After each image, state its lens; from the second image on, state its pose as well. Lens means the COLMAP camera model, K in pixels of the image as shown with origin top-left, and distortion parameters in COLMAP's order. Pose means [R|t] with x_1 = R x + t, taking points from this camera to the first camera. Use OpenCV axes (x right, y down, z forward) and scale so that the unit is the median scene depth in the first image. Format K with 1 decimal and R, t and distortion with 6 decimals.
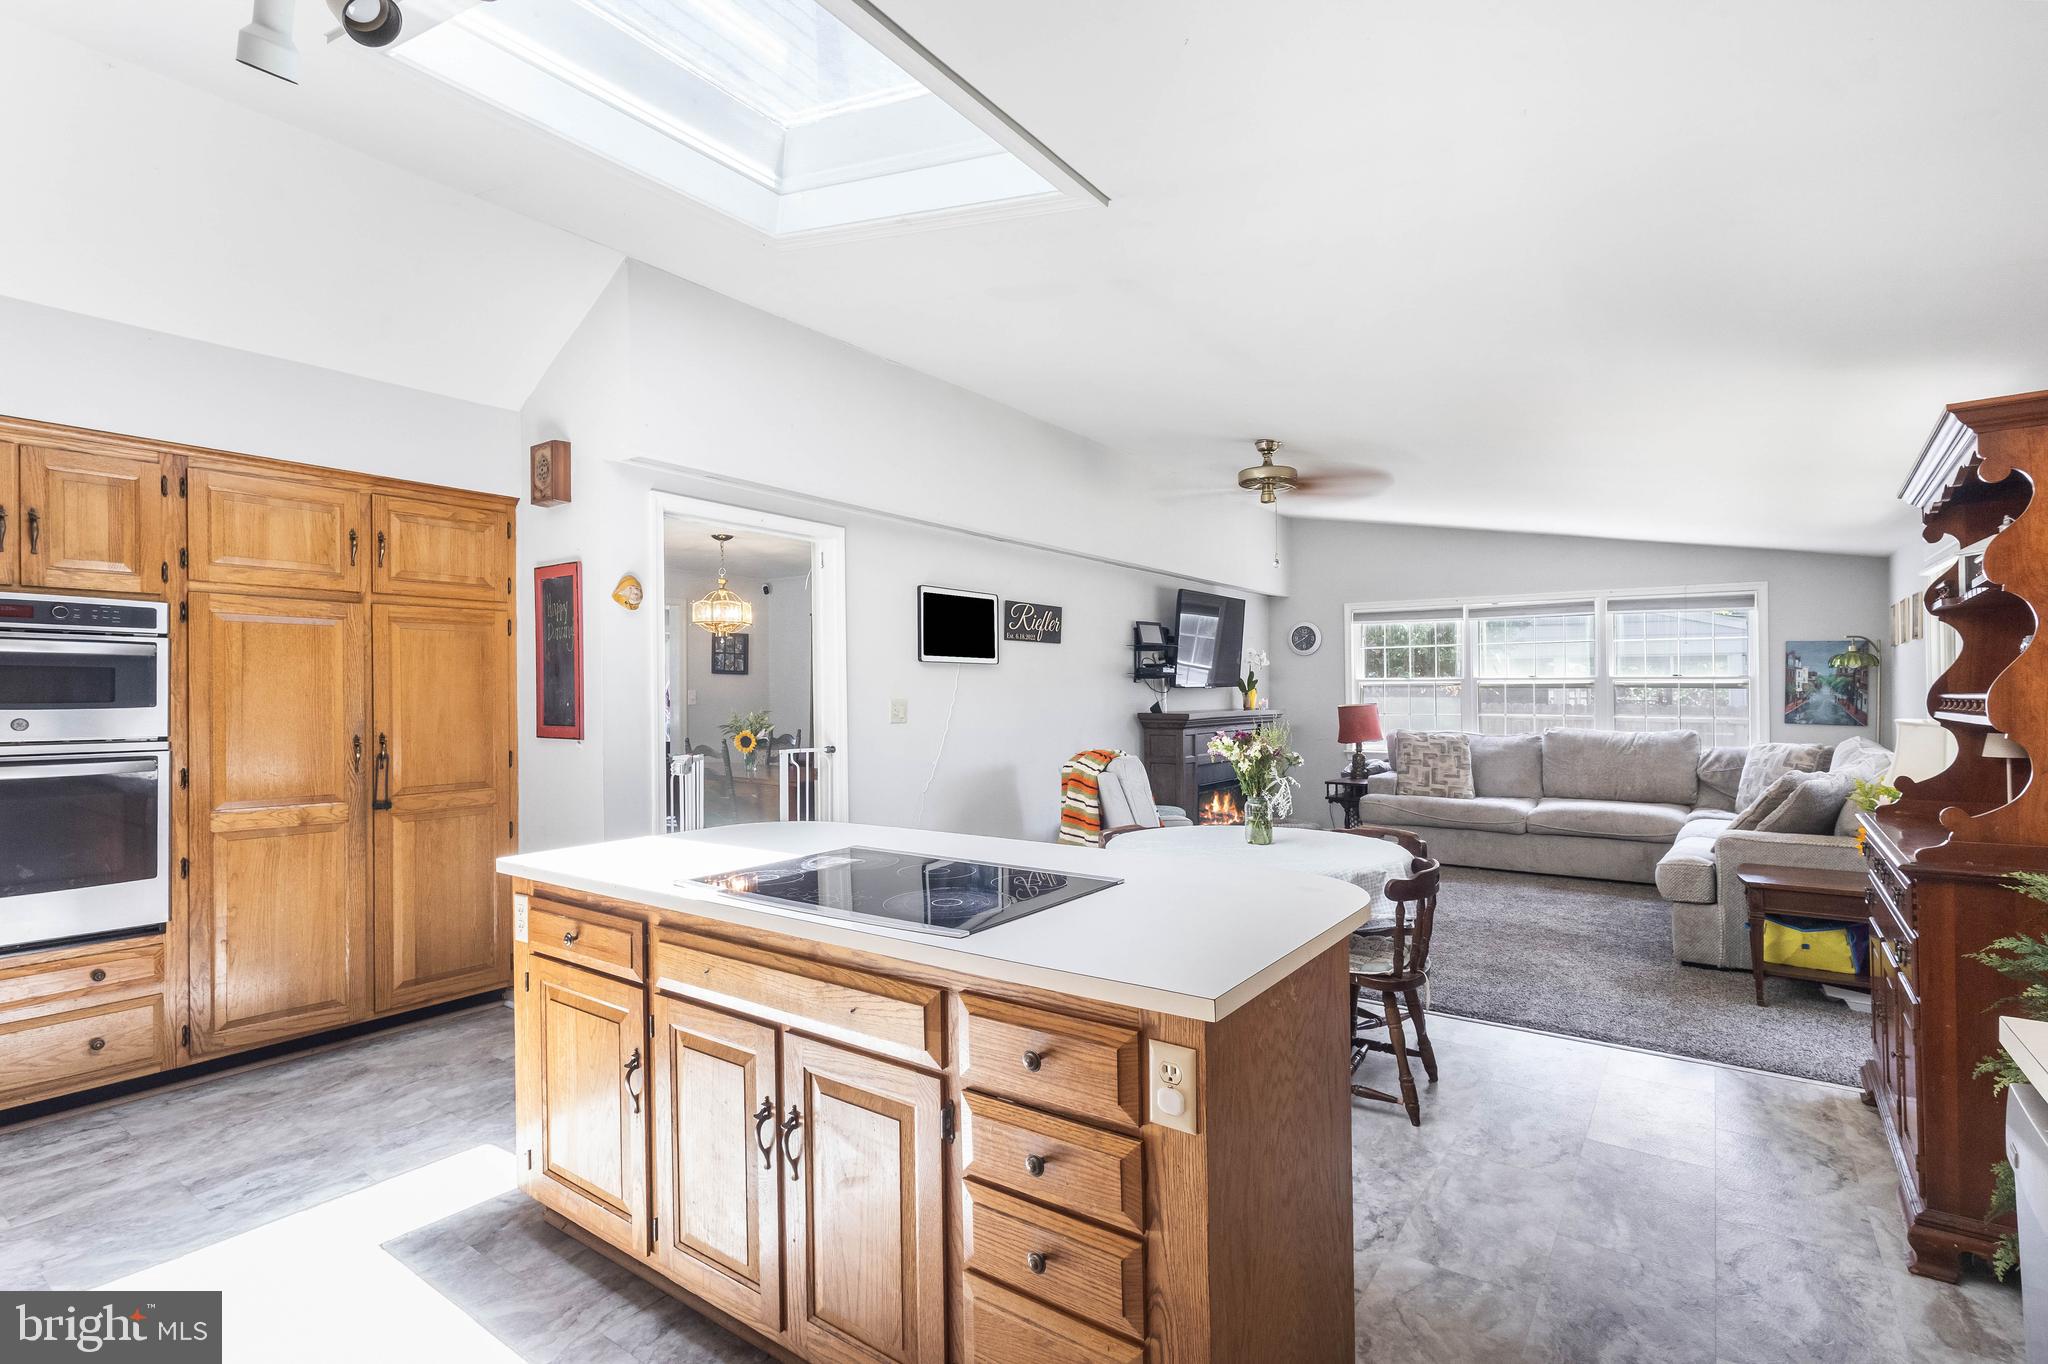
lens RADIAL K [[954.6, 0, 1014.3], [0, 954.6, 686.4], [0, 0, 1]] dist [0.000936, 0.000088]
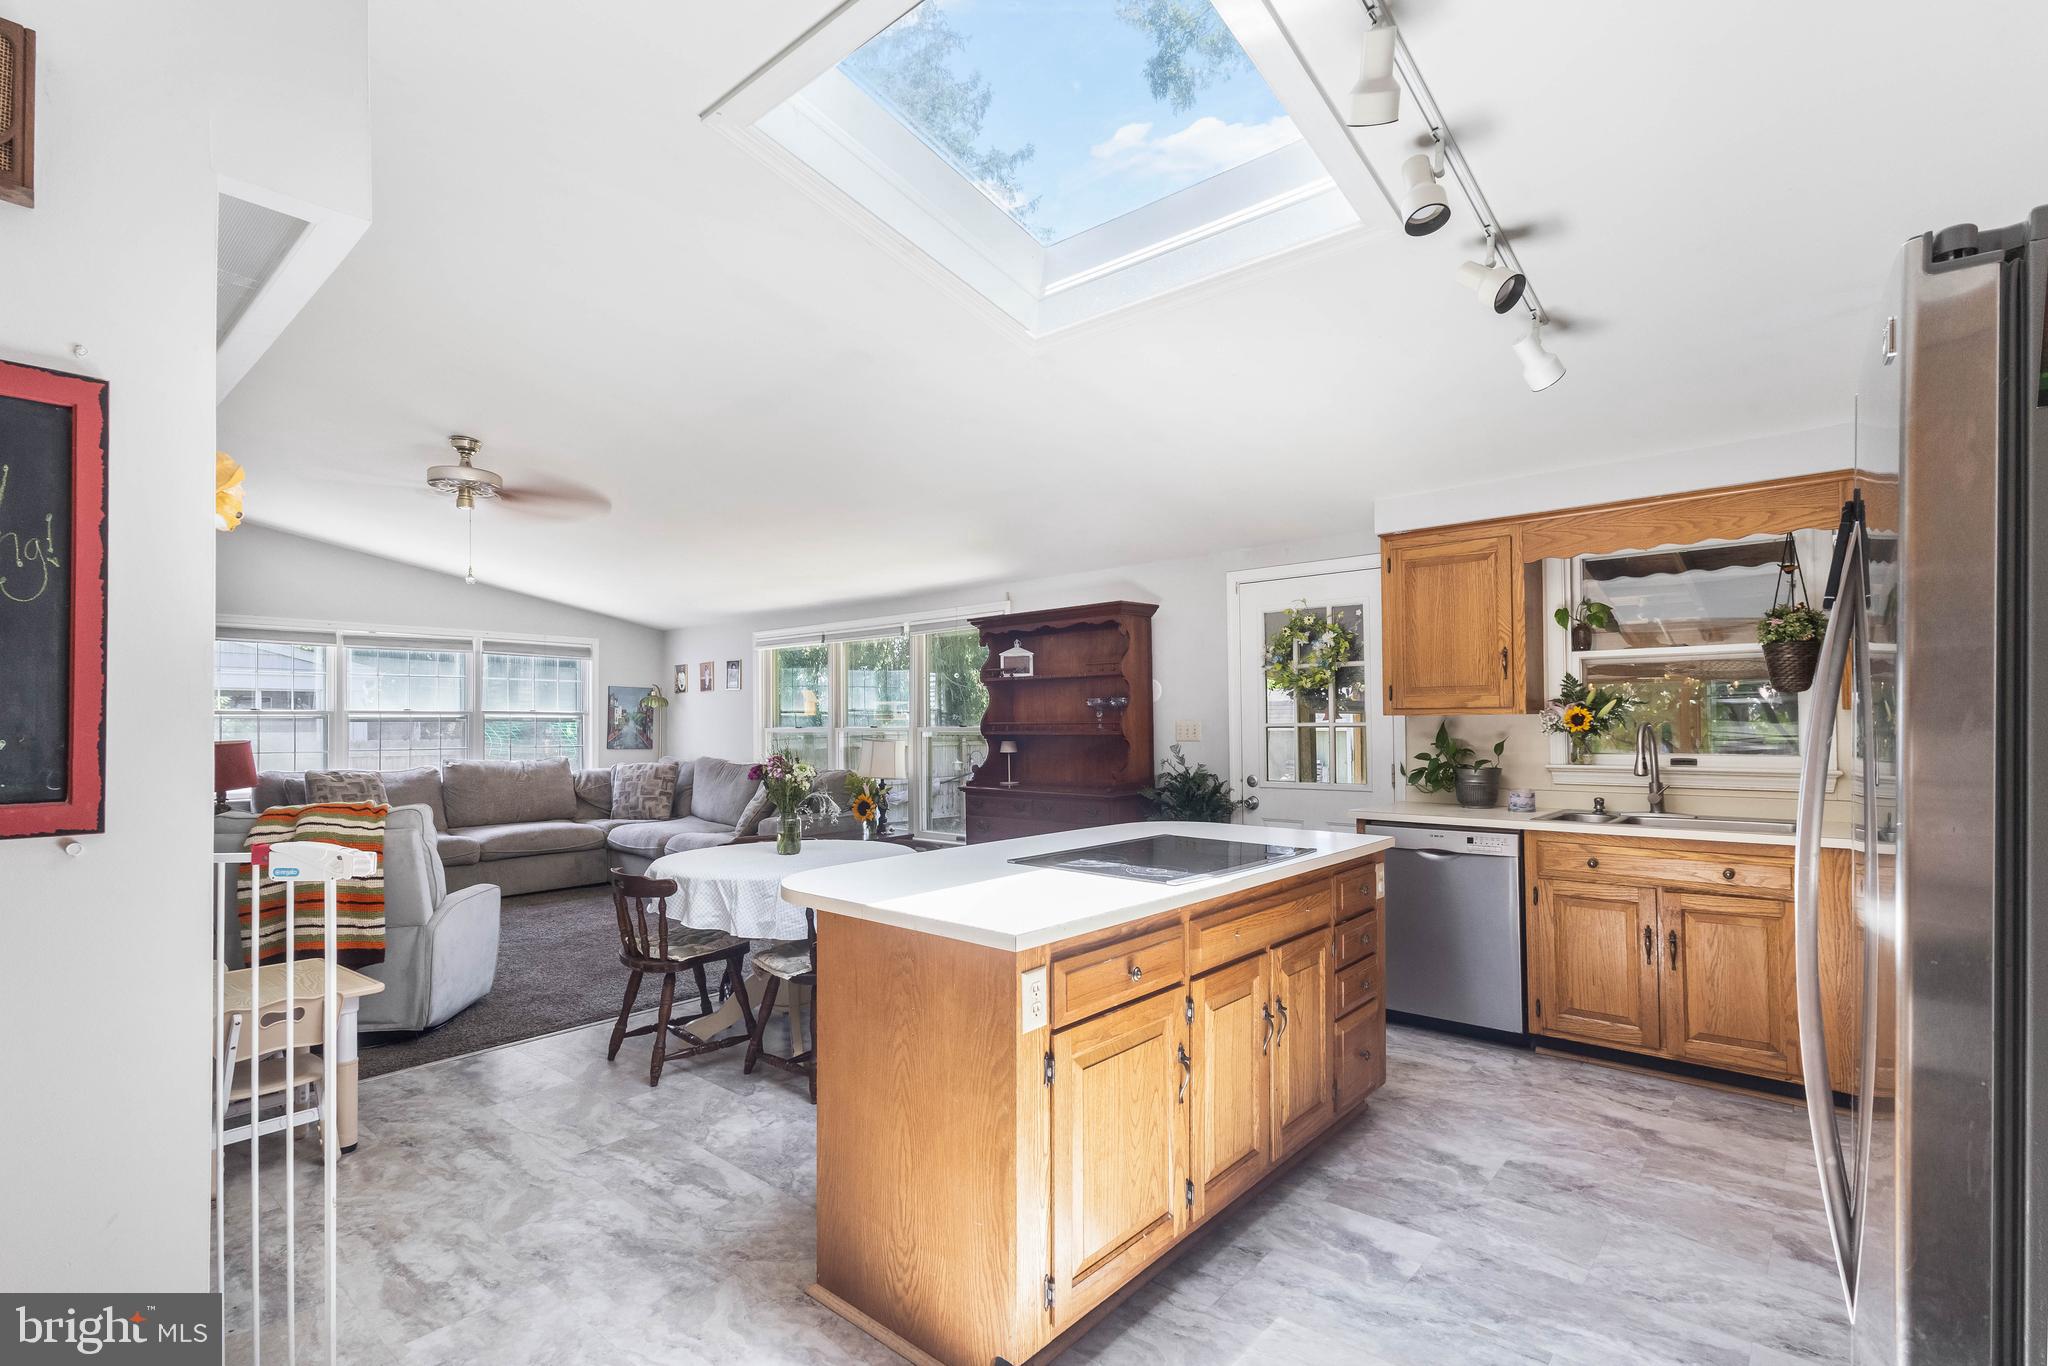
lens RADIAL K [[948.3, 0, 1033.1], [0, 948.3, 731.7], [0, 0, 1]] dist [0.002825, 0.000282]
pose [[0.086565, -0.008519, 0.996210, -0.430422], [-0.000523, 0.999963, 0.008596, 0.003646], [-0.996246, -0.001265, 0.086557, 0.306889]]
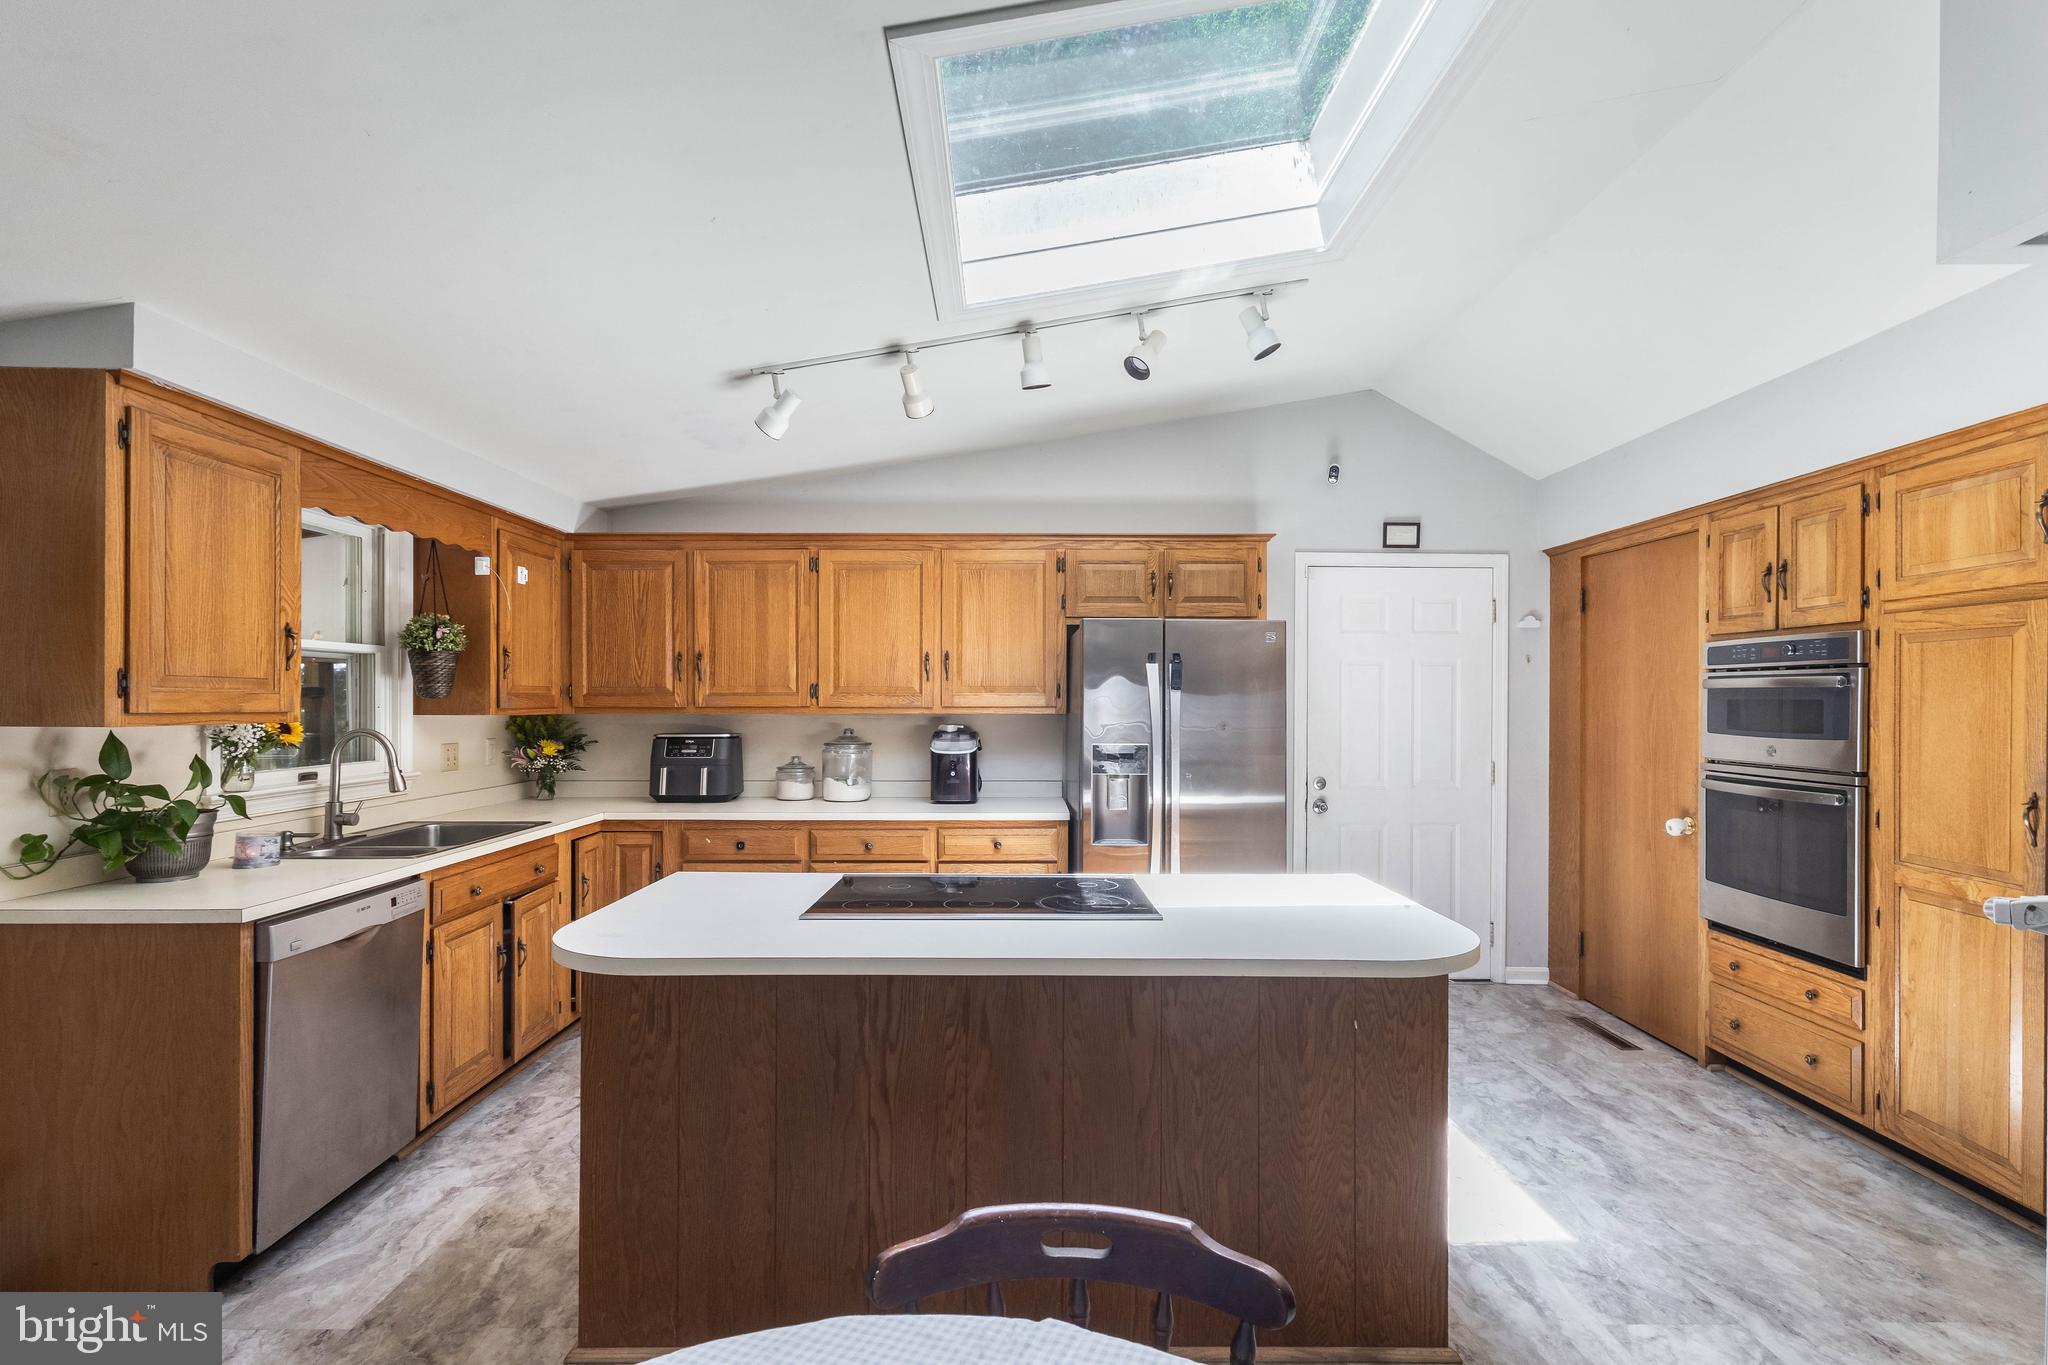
lens RADIAL K [[961.0, 0, 1011.3], [0, 961.0, 712.0], [0, 0, 1]] dist [0.000680, -0.000083]
pose [[-0.811985, 0.006804, -0.583638, 0.153802], [0.004944, 0.999976, 0.004780, -0.006846], [0.583657, 0.000996, -0.812000, 0.565337]]
